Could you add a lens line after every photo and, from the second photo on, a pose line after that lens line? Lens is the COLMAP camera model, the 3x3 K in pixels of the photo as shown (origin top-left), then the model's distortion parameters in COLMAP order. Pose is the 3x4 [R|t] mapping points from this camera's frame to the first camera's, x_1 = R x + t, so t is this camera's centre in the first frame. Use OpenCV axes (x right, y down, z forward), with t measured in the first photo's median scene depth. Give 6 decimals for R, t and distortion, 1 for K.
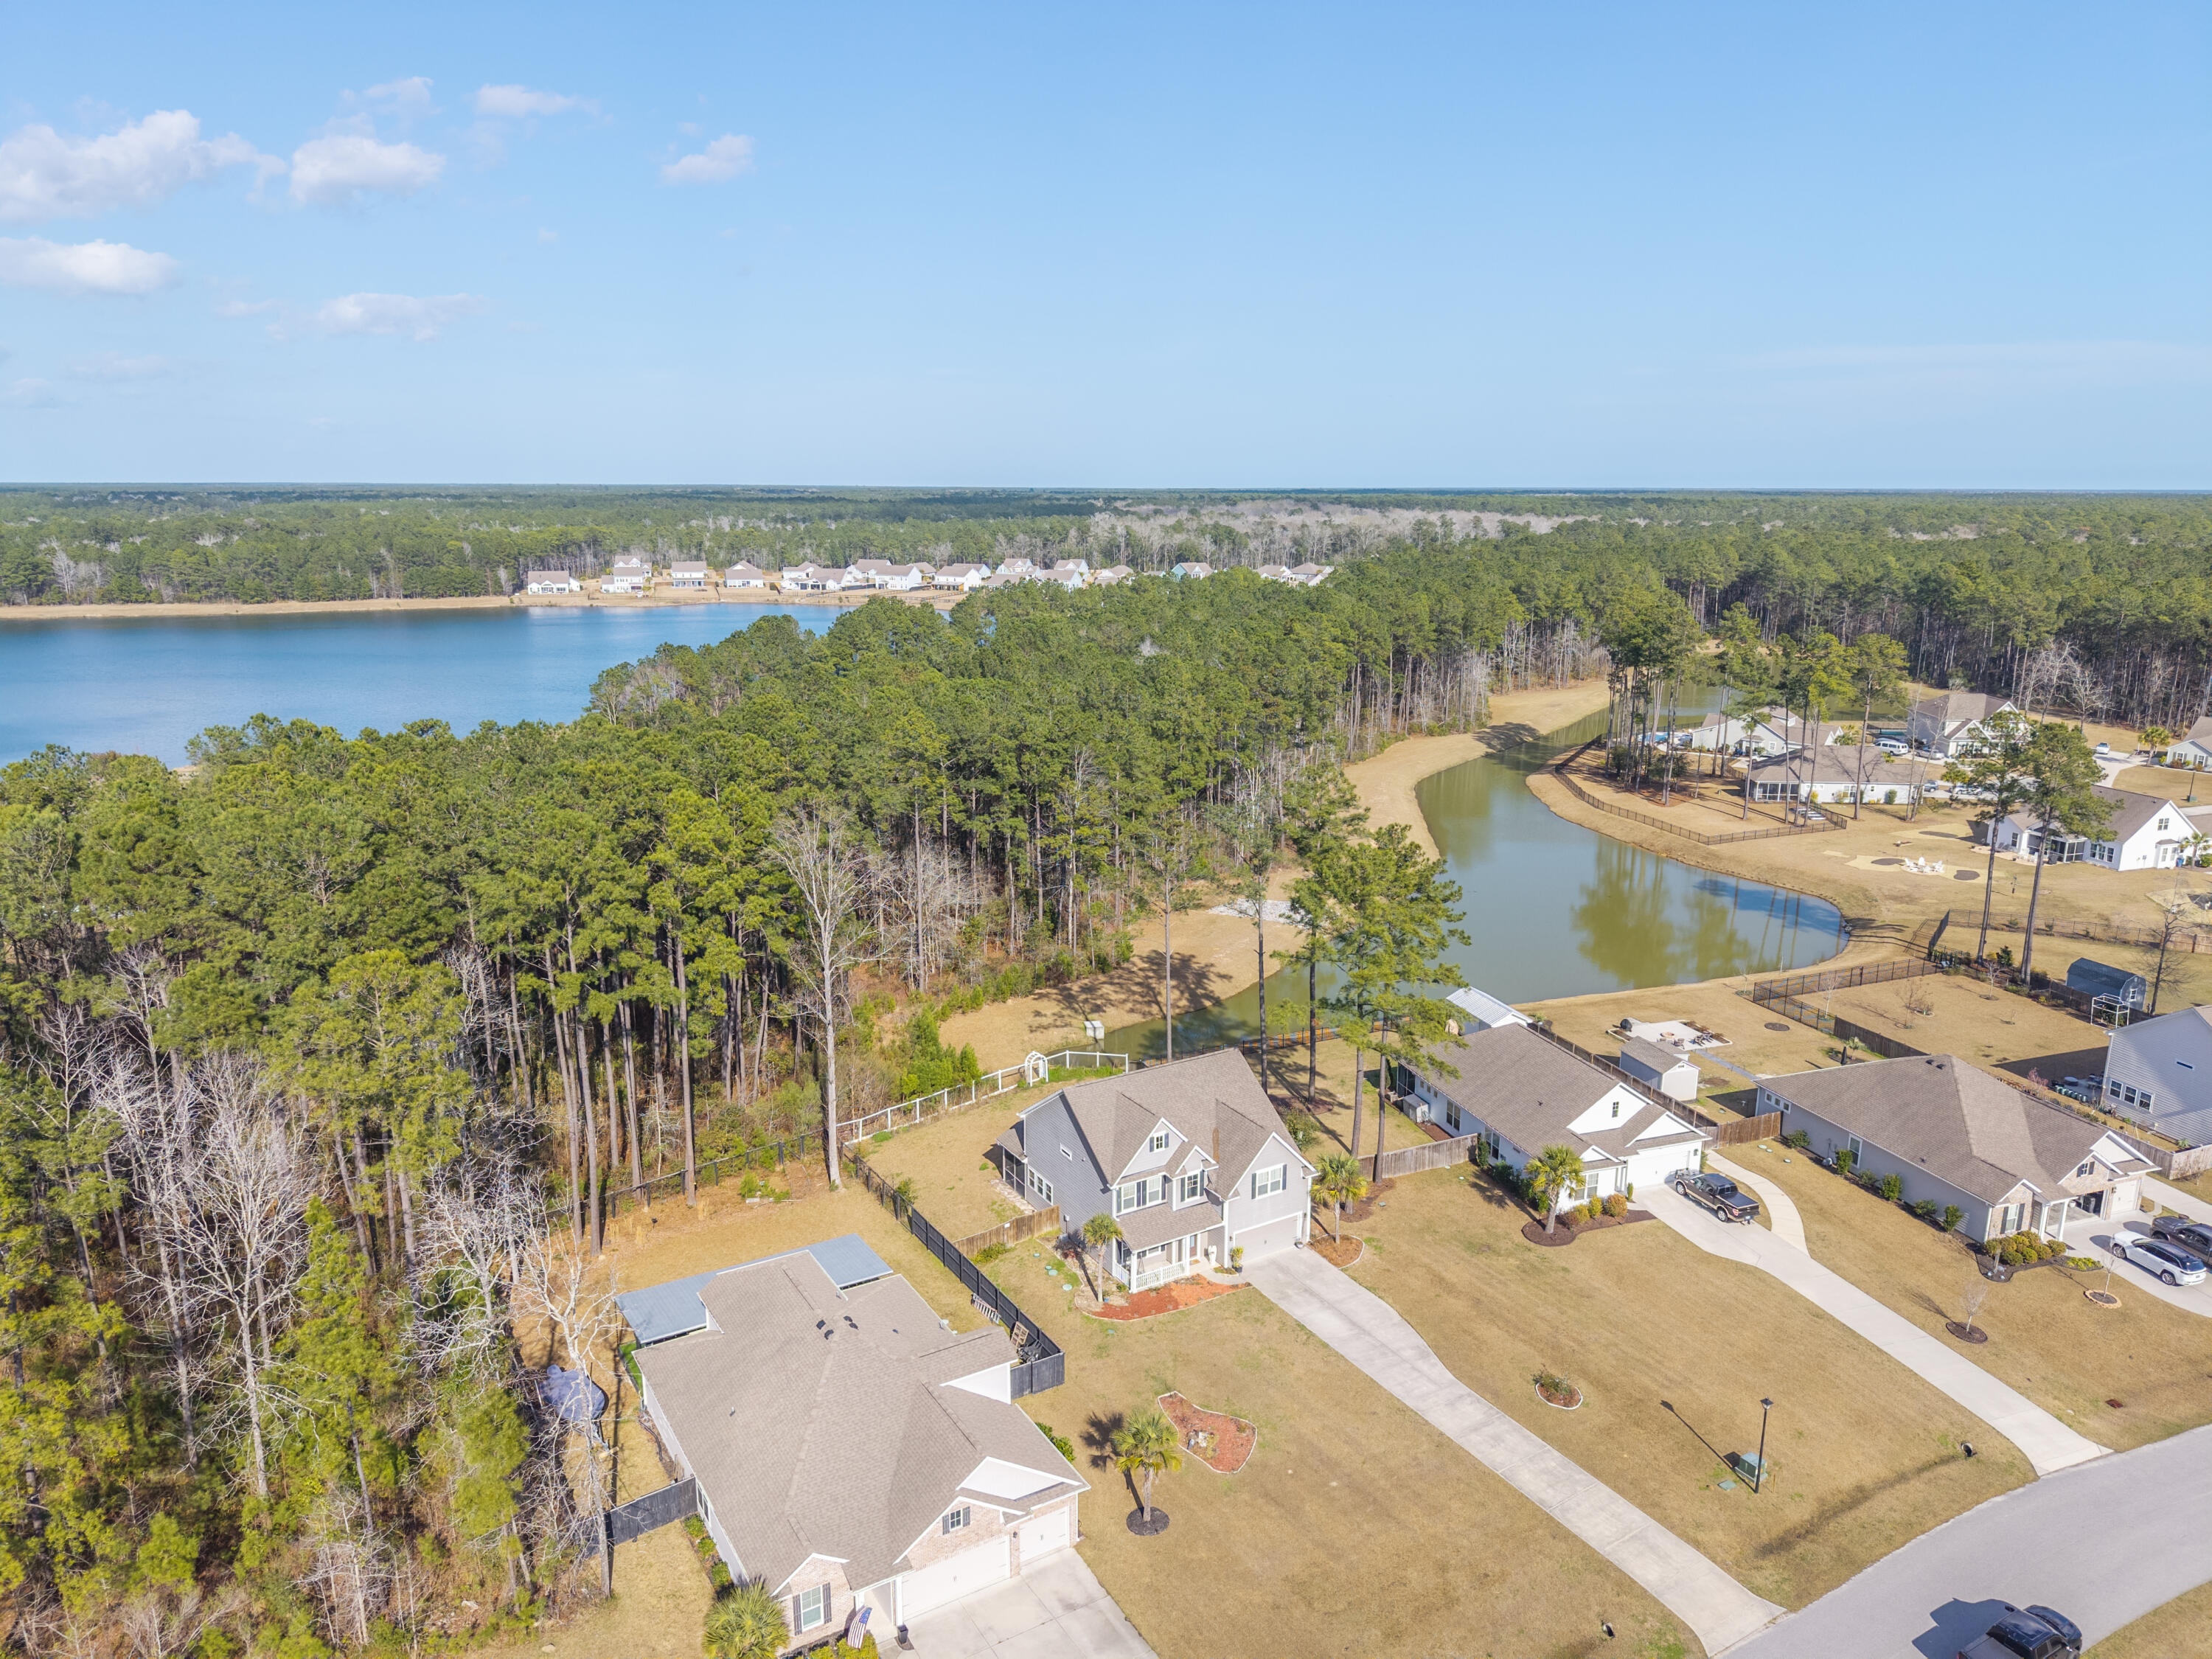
lens RADIAL K [[1476.3, 0, 1108.4], [0, 1476.3, 824.0], [0, 0, 1]] dist [0.027200, -0.025227]
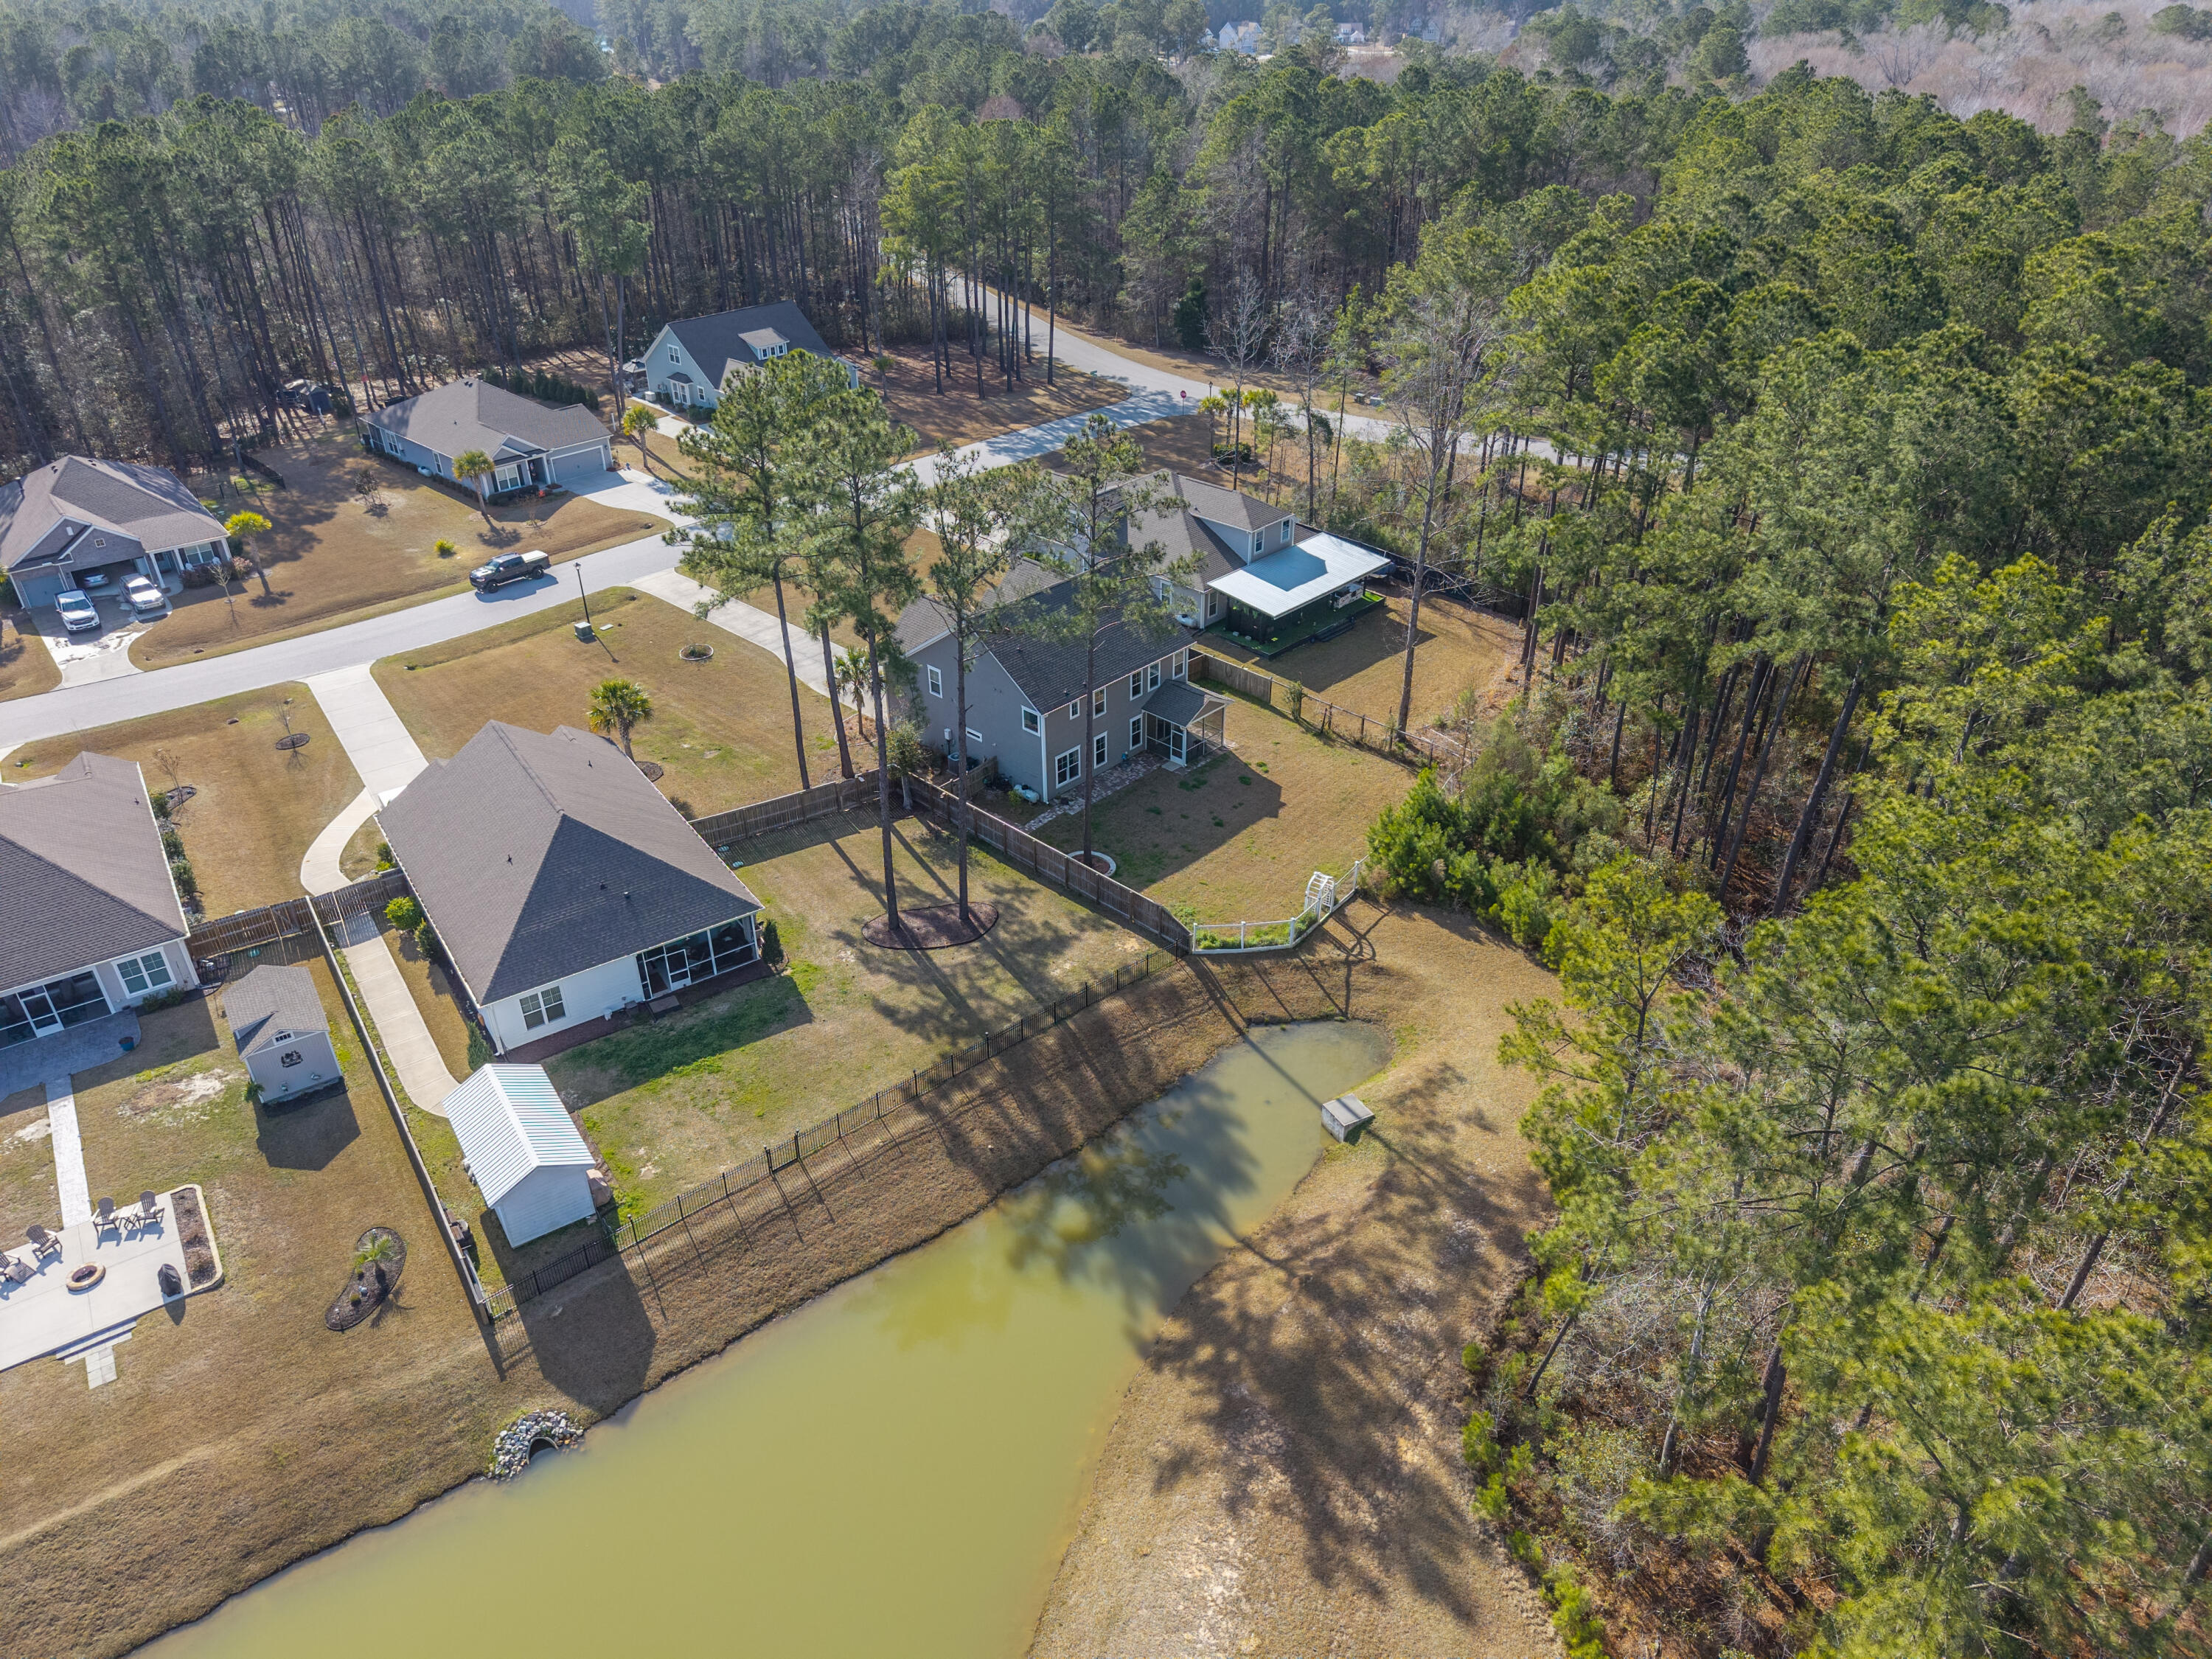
lens RADIAL K [[1476.3, 0, 1082.2], [0, 1476.3, 830.0], [0, 0, 1]] dist [0.027200, -0.025227]
pose [[-0.964321, 0.134049, -0.228289, 0.167891], [-0.063476, 0.720097, 0.690964, -0.252512], [0.257013, 0.680802, -0.685896, 1.208942]]
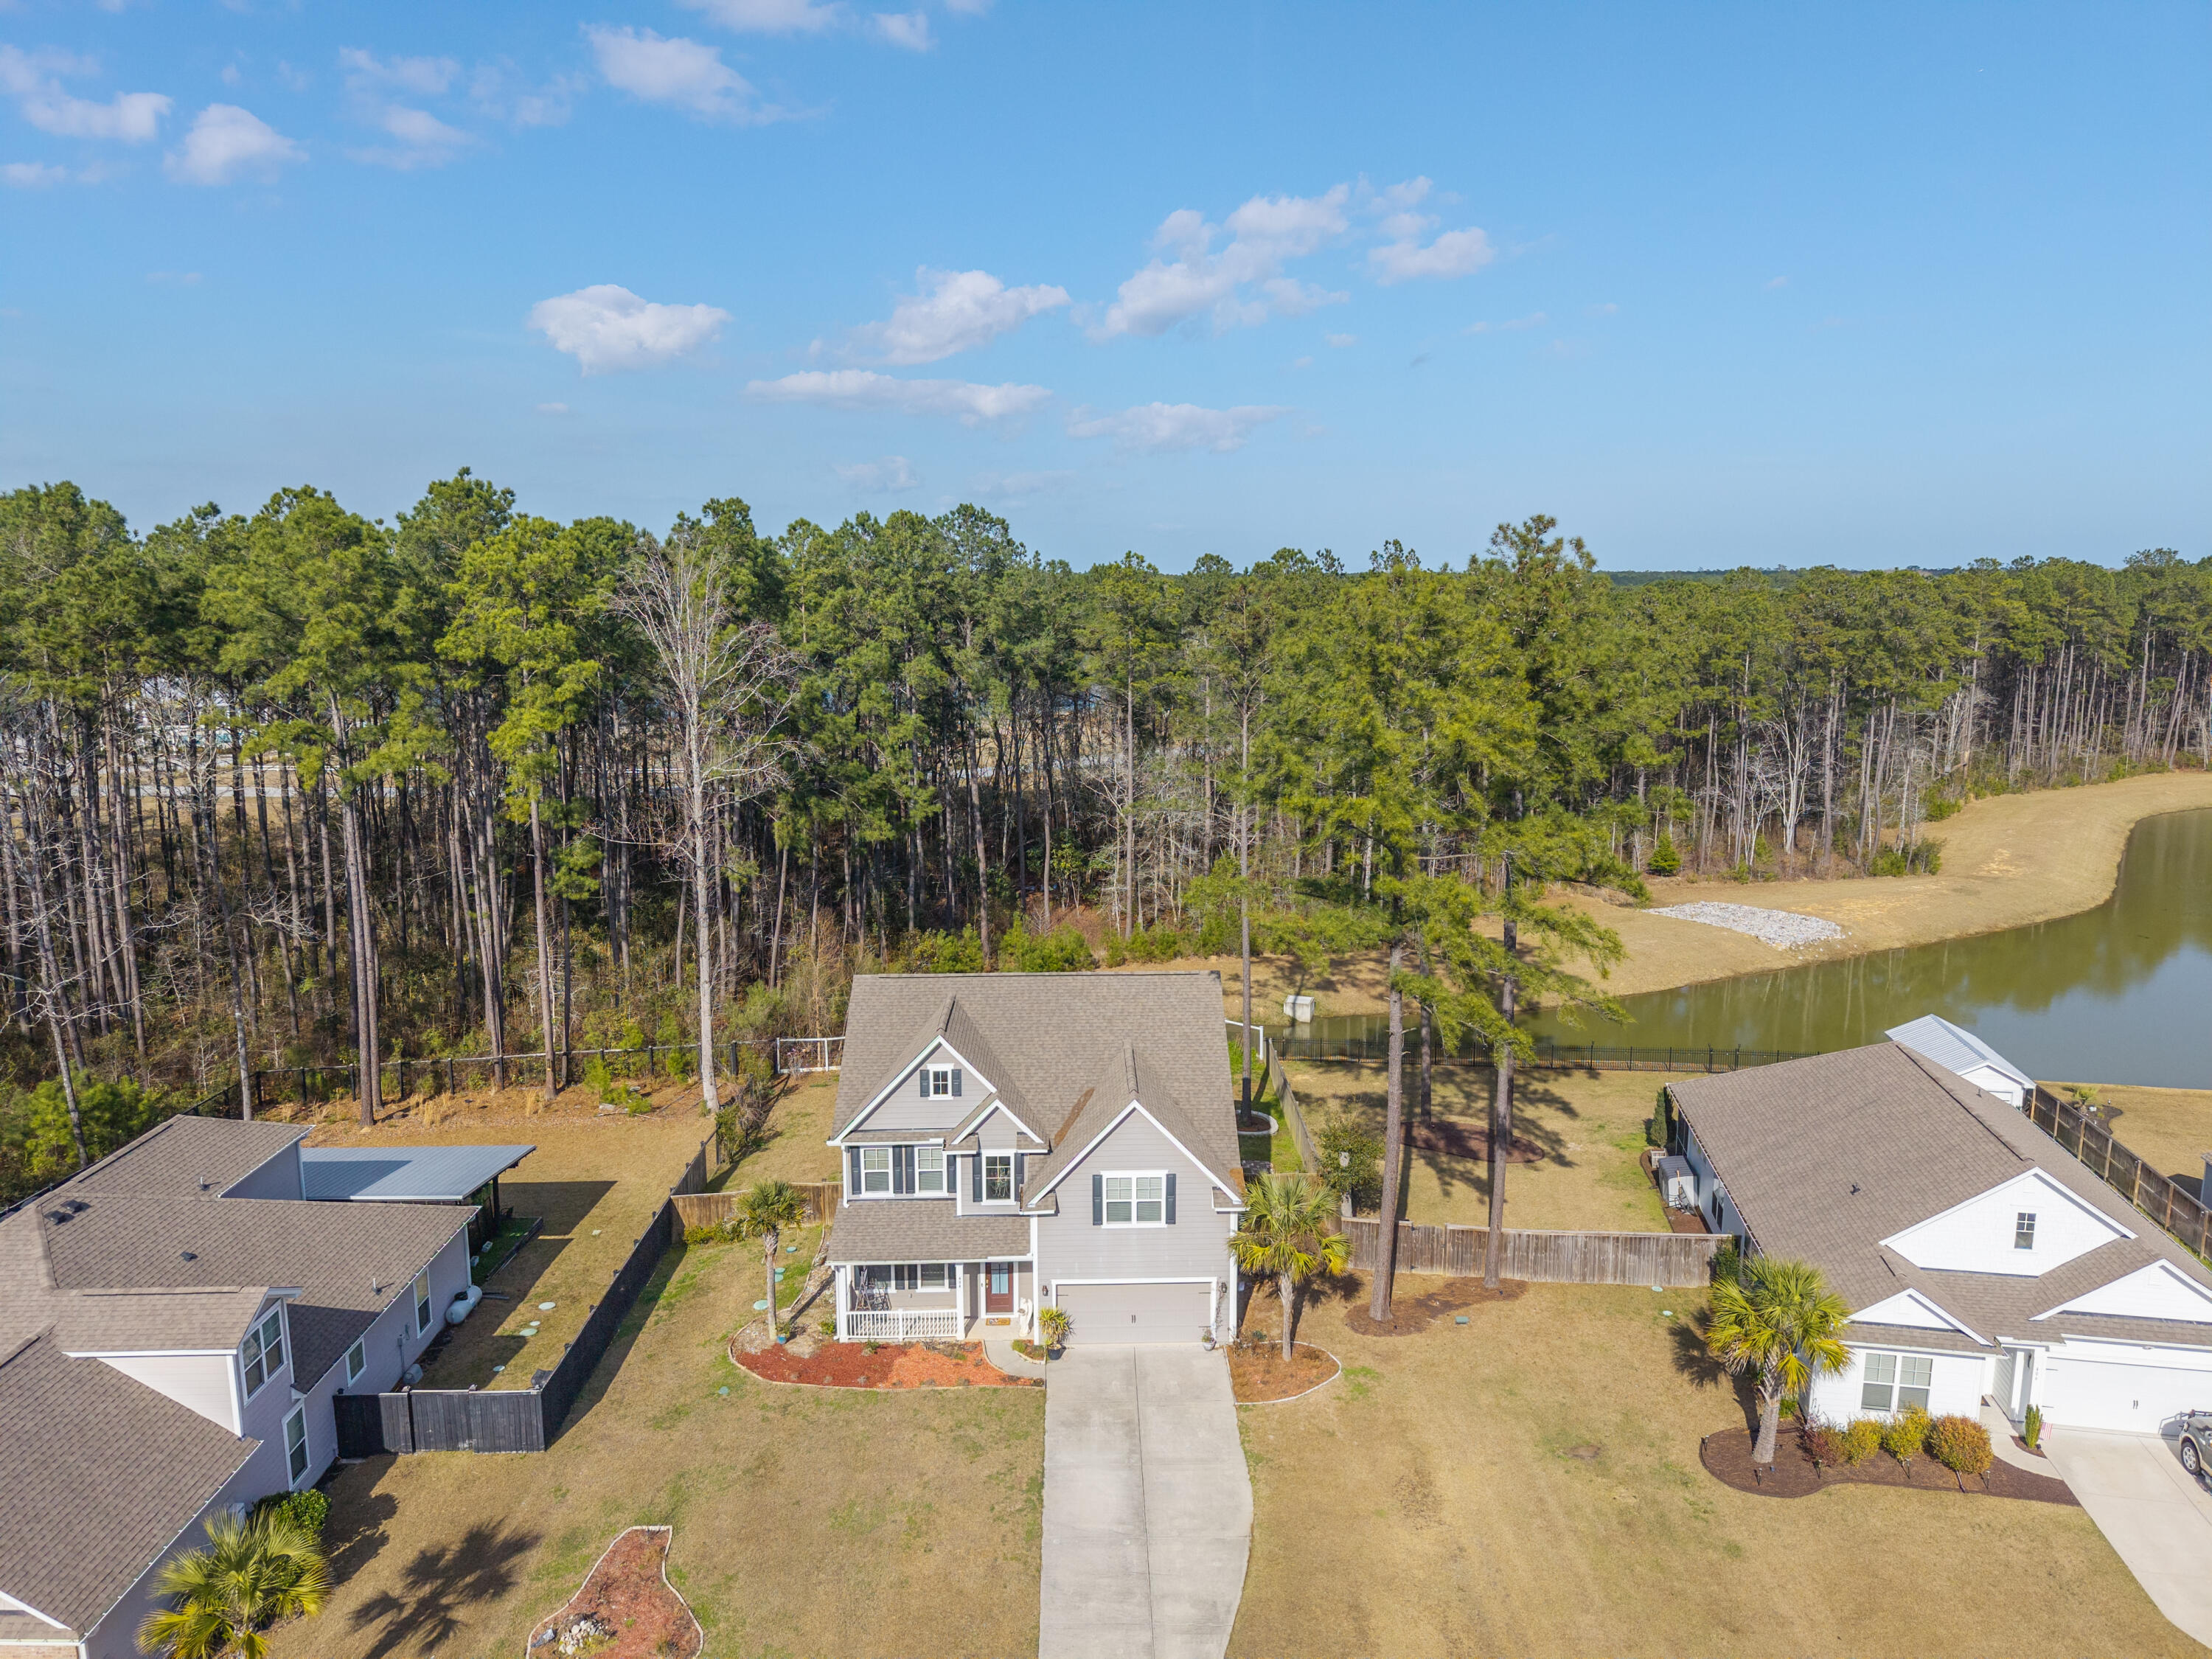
lens RADIAL K [[1476.3, 0, 1111.1], [0, 1476.3, 835.6], [0, 0, 1]] dist [0.027200, -0.025227]
pose [[0.873201, 0.080433, -0.480676, 0.225399], [-0.106458, 0.993949, -0.027072, 0.086188], [0.475590, 0.074811, 0.876480, 0.353306]]
